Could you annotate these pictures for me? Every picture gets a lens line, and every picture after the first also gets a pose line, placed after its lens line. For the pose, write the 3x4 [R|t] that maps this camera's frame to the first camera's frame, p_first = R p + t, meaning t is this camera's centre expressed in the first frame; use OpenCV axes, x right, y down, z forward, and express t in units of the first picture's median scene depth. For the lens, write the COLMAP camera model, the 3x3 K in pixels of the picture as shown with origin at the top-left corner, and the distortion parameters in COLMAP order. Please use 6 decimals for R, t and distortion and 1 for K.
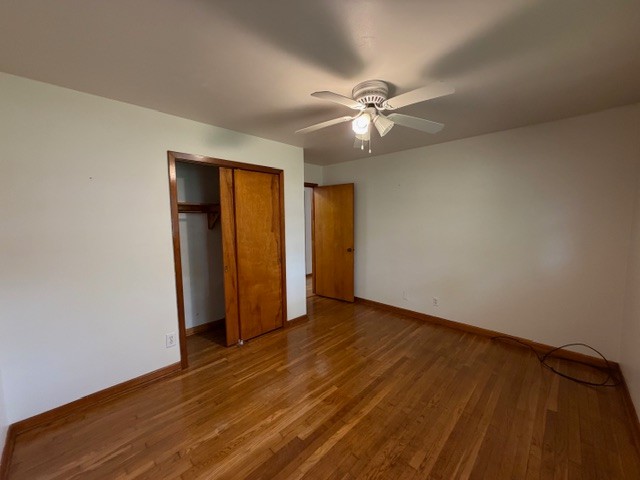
lens RADIAL K [[254.6, 0, 319.3], [0, 254.6, 240.6], [0, 0, 1]] dist [0.000326, 0.000005]
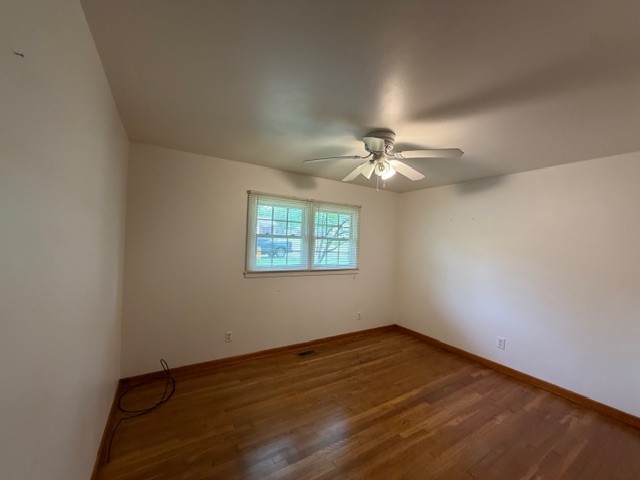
lens RADIAL K [[254.6, 0, 319.3], [0, 254.6, 240.6], [0, 0, 1]] dist [0.000326, 0.000005]
pose [[-0.968338, -0.030289, 0.247799, 0.166619], [-0.004014, 0.994373, 0.105856, -0.249528], [-0.249611, 0.101510, -0.963011, 2.158362]]
